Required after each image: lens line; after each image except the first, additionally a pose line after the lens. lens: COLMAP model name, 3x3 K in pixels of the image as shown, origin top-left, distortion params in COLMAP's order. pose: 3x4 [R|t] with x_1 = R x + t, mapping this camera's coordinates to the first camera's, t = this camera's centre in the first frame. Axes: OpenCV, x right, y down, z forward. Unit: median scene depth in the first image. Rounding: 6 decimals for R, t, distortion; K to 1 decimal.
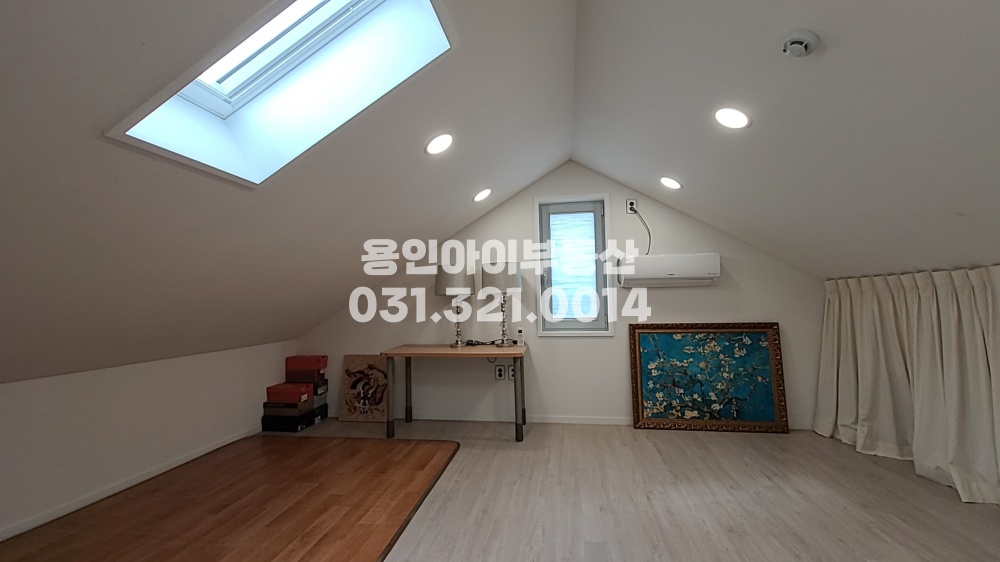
lens RADIAL K [[405.0, 0, 500.8], [0, 405.0, 282.0], [0, 0, 1]] dist [0.007168, -0.006702]
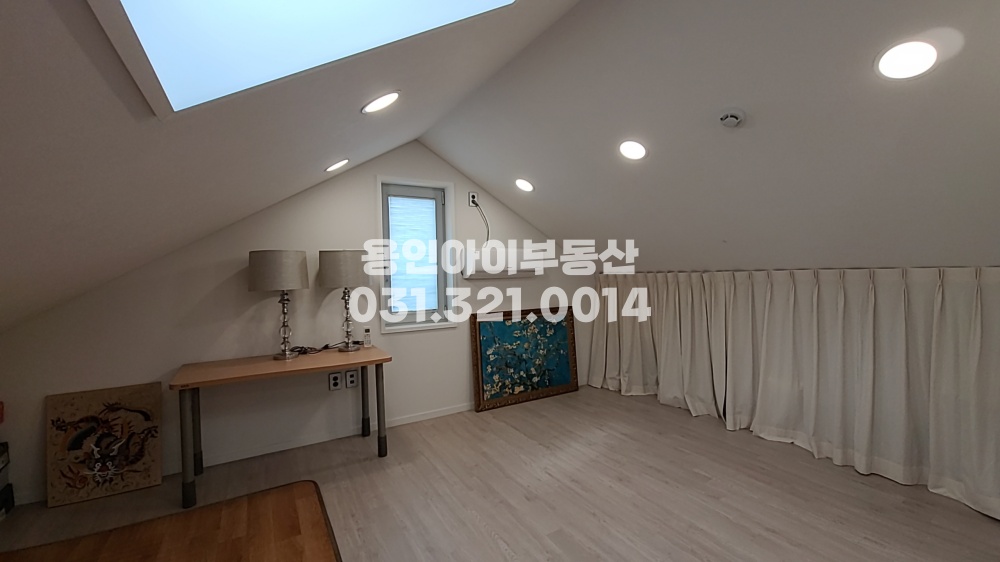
lens RADIAL K [[405.0, 0, 497.1], [0, 405.0, 282.3], [0, 0, 1]] dist [0.007168, -0.006702]
pose [[0.763665, -0.014637, 0.645447, -0.312706], [-0.026558, 0.998185, 0.054059, -0.036637], [-0.645067, -0.058425, 0.761889, 0.181573]]
